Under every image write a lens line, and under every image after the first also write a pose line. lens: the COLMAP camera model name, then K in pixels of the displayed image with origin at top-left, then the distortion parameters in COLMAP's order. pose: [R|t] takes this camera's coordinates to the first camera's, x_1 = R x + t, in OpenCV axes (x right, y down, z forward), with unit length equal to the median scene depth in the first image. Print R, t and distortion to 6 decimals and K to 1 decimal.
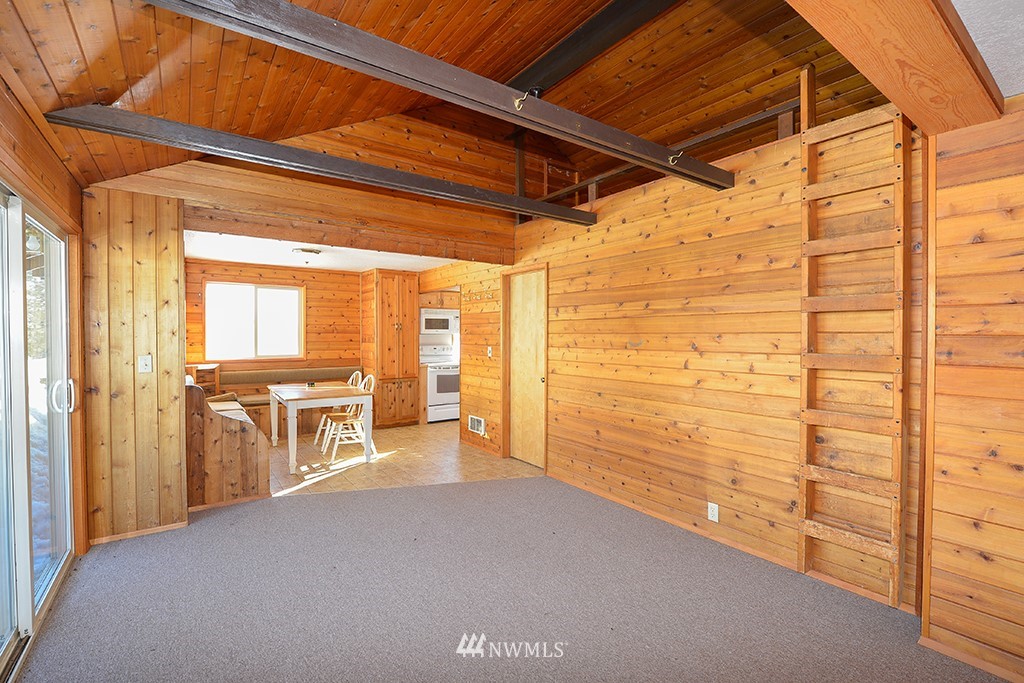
lens RADIAL K [[462.2, 0, 513.9], [0, 462.2, 338.4], [0, 0, 1]] dist [-0.000512, -0.000128]
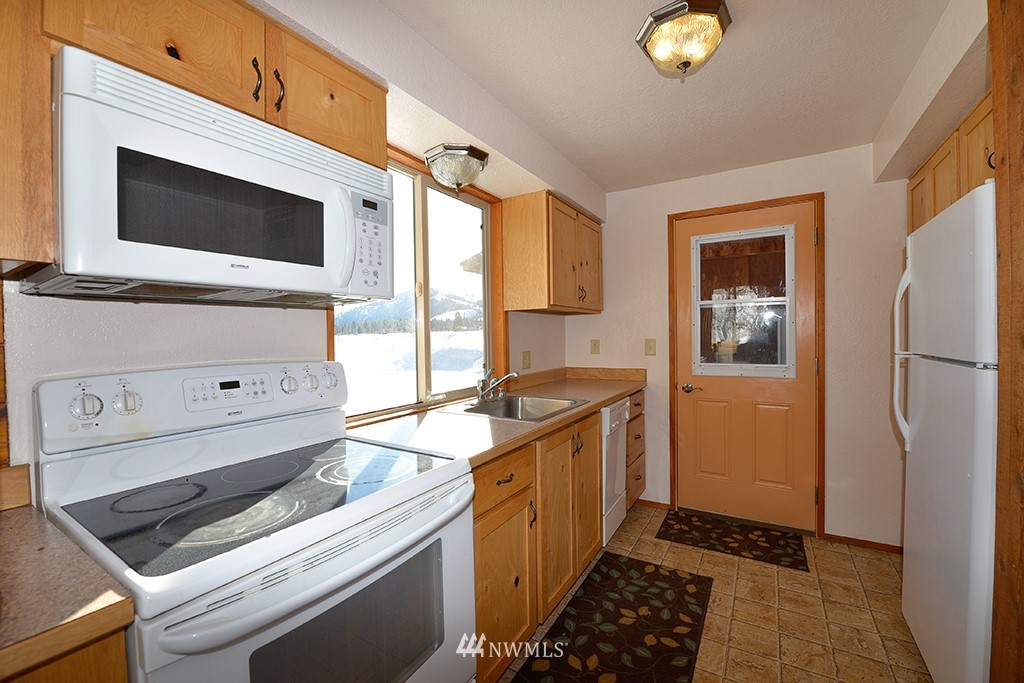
lens RADIAL K [[419.2, 0, 510.9], [0, 419.2, 341.3], [0, 0, 1]] dist [-0.014793, 0.000053]
pose [[0.926216, -0.026811, 0.376038, -0.137007], [0.024953, 0.999640, 0.009812, 0.007275], [-0.376166, 0.000296, 0.926552, 0.844685]]
